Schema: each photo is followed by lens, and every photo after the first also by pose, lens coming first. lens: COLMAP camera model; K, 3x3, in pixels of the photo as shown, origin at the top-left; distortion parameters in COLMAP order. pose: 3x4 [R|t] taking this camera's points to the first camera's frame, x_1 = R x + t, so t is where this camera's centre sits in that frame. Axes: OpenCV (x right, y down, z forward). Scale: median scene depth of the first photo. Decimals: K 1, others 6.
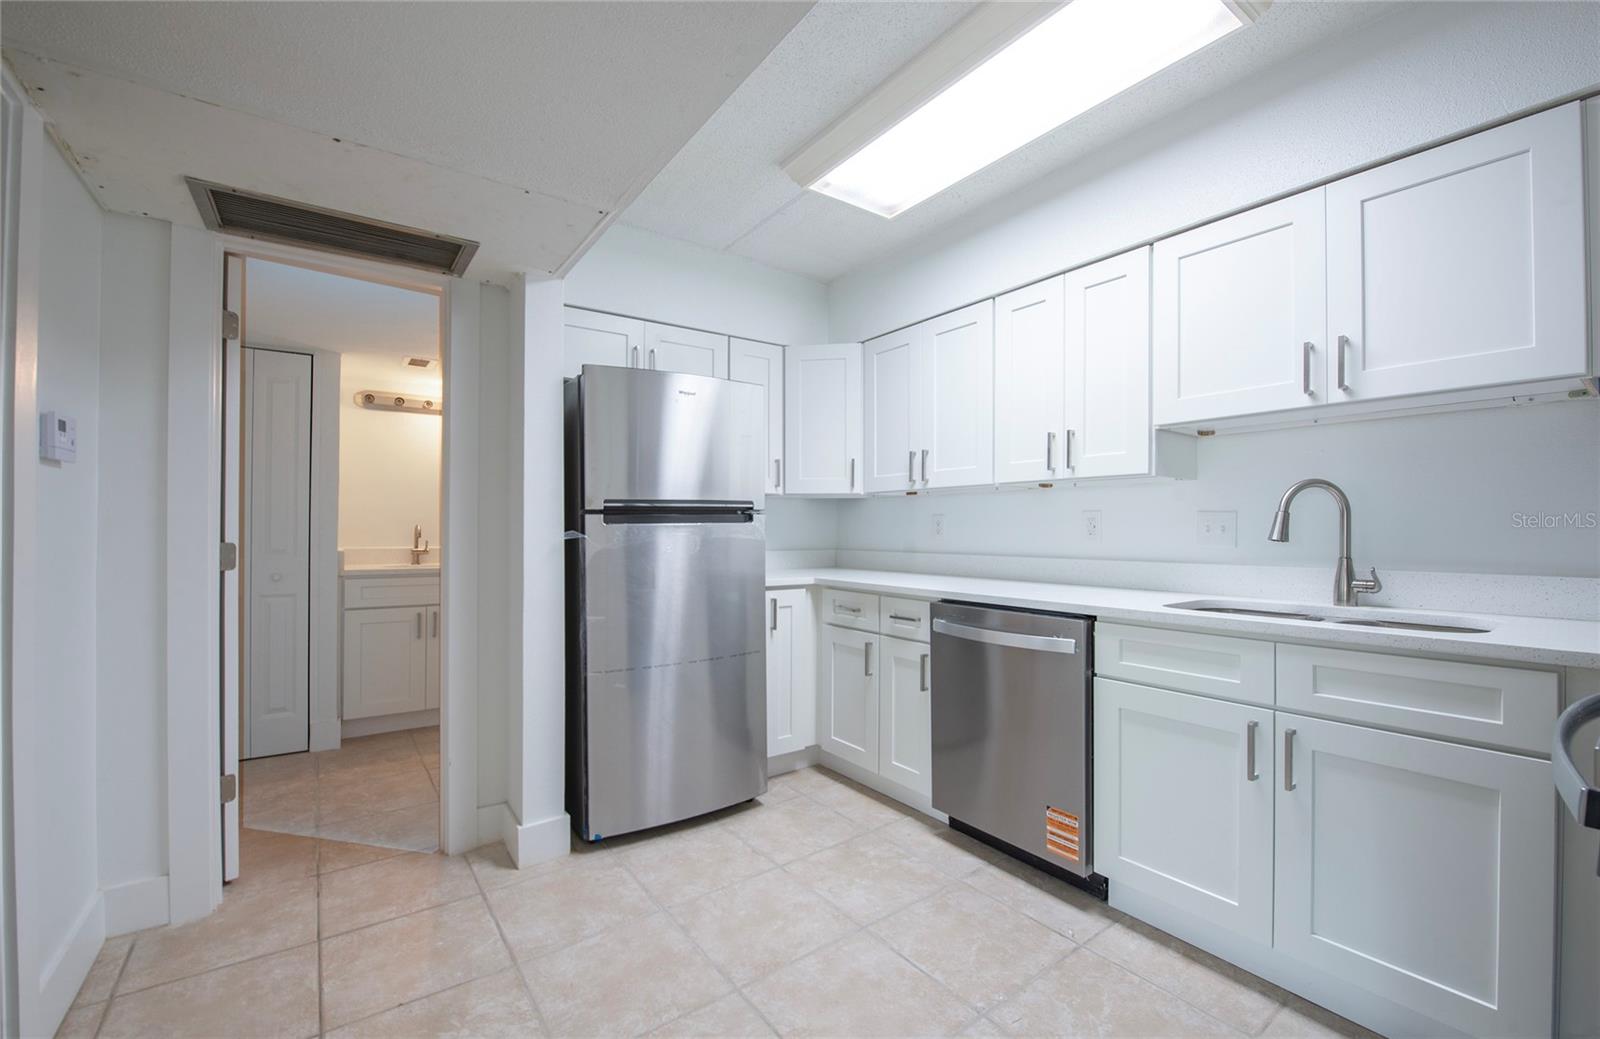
lens RADIAL K [[663.7, 0, 786.9], [0, 663.7, 526.6], [0, 0, 1]] dist [-0.015040, -0.002821]
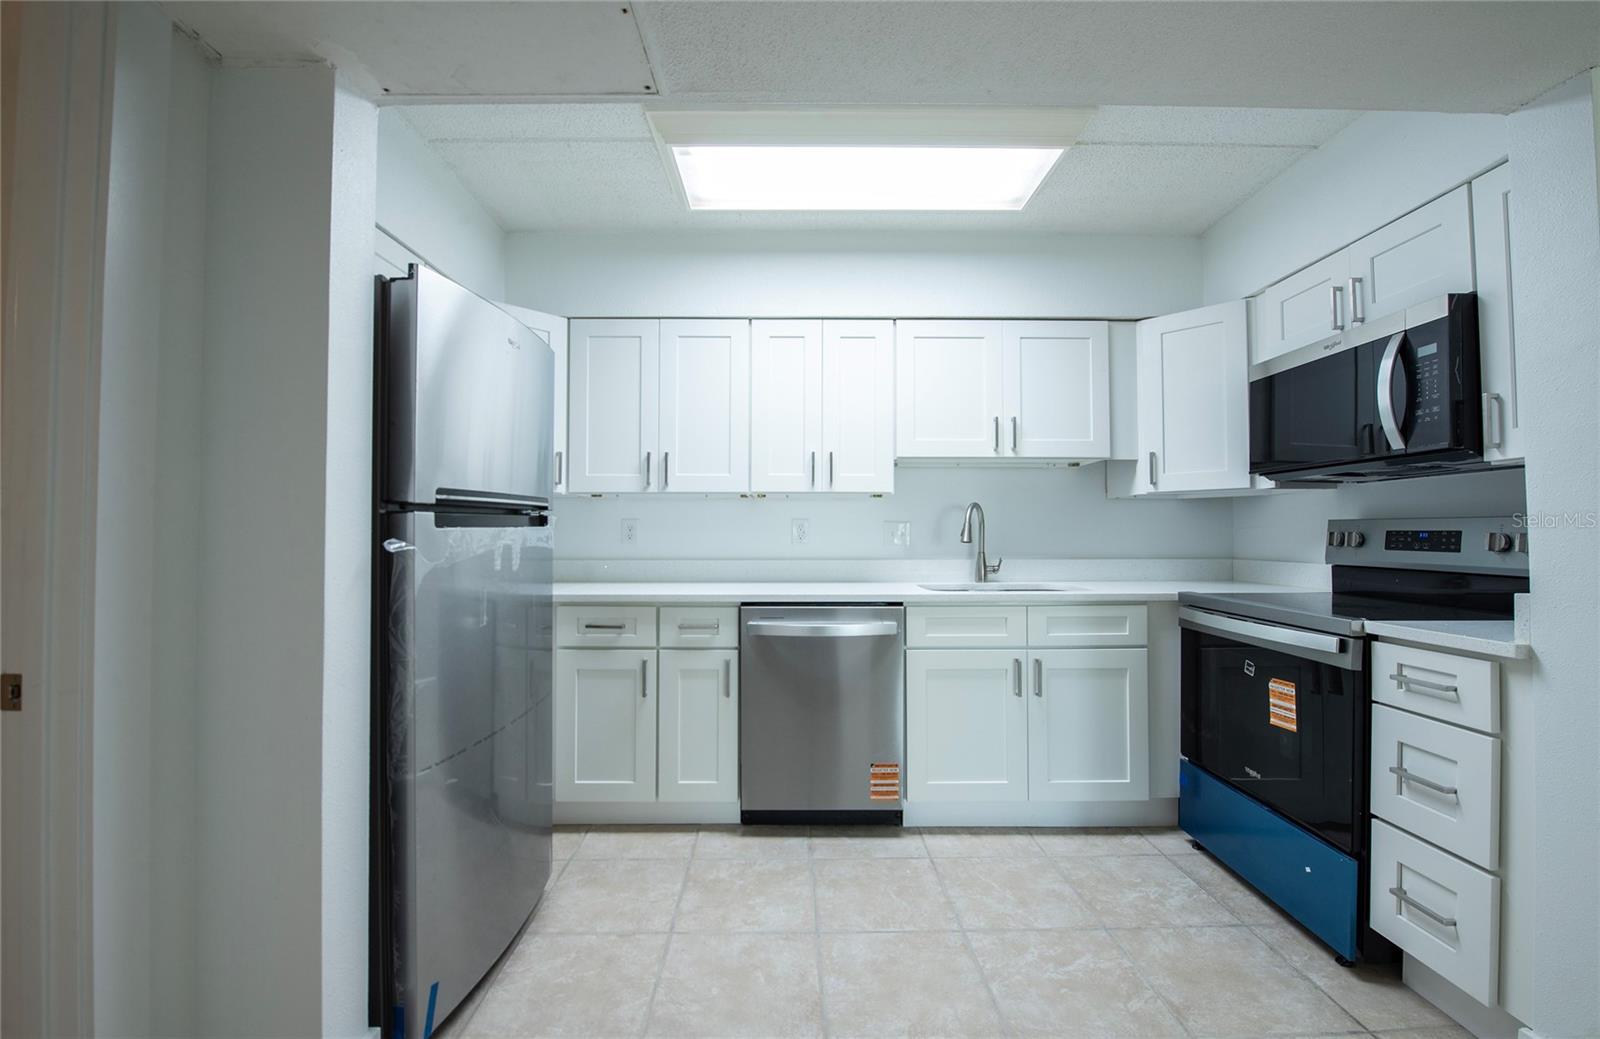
lens RADIAL K [[663.7, 0, 810.1], [0, 663.7, 523.5], [0, 0, 1]] dist [-0.015040, -0.002821]
pose [[0.560859, 0.012768, 0.827813, -0.598657], [-0.003398, 0.999908, -0.013120, -0.000160], [-0.827904, 0.004545, 0.560851, 0.364079]]
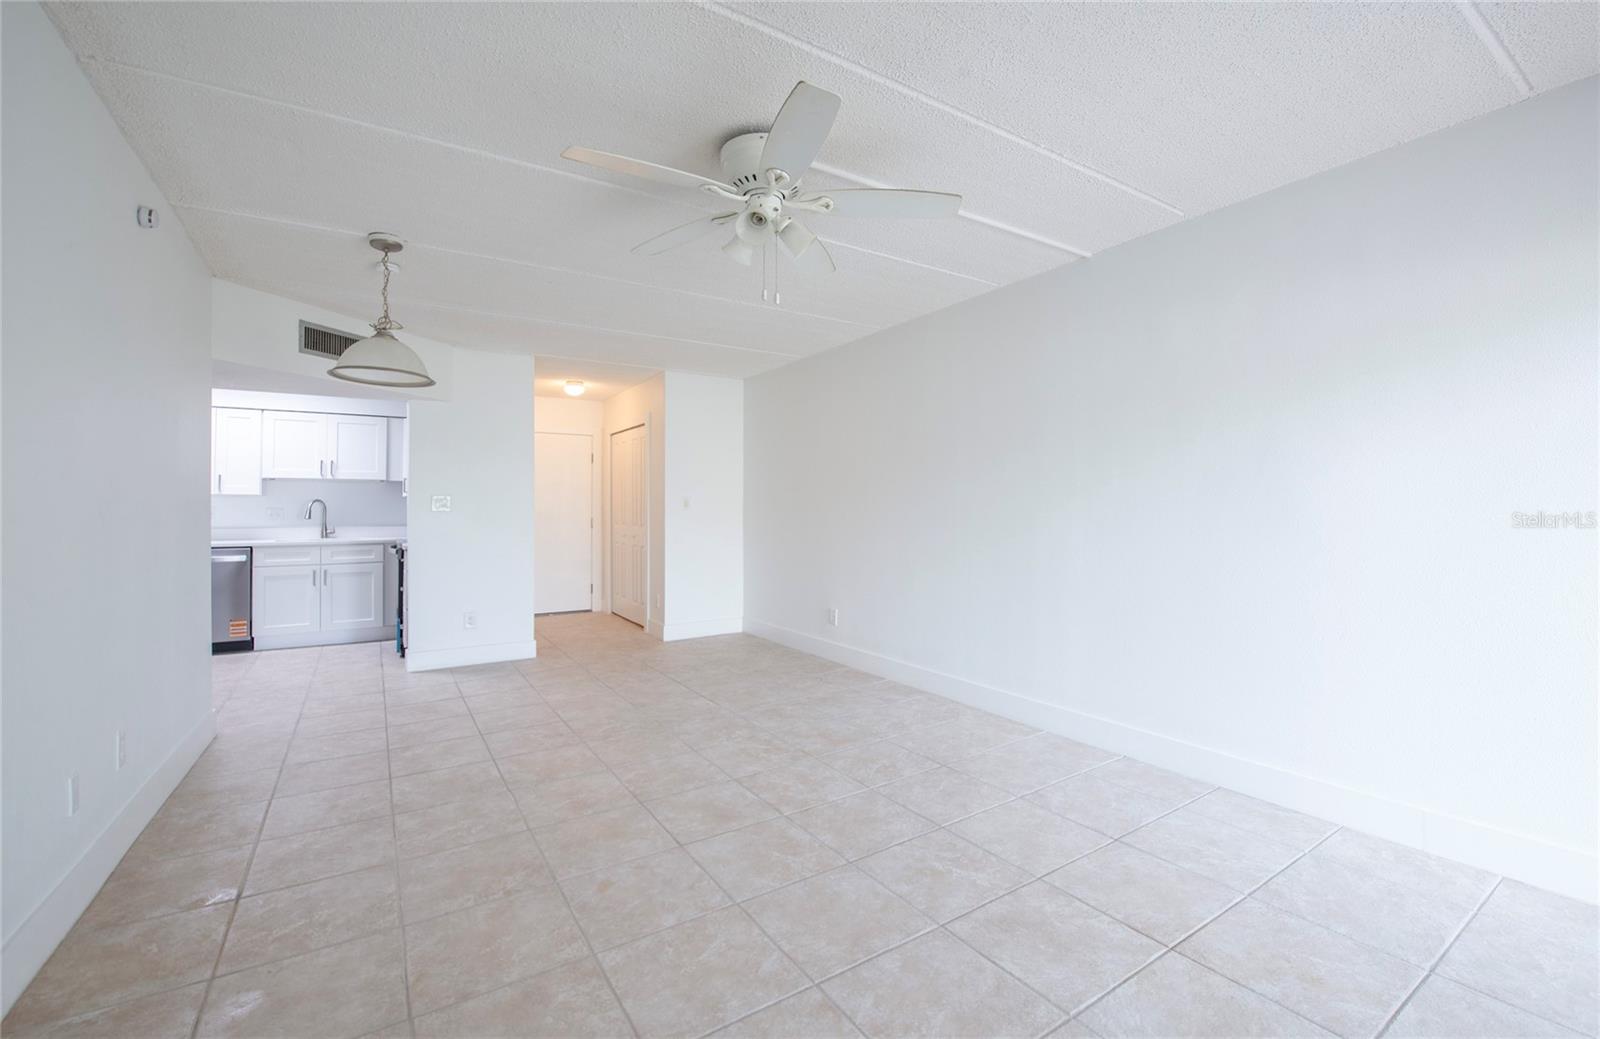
lens RADIAL K [[656.7, 0, 809.8], [0, 656.7, 495.5], [0, 0, 1]] dist [-0.014182, -0.003310]
pose [[0.039134, 0.018353, 0.999065, -1.868489], [-0.001562, 0.999831, -0.018306, -0.029874], [-0.999233, -0.000844, 0.039156, -1.249285]]
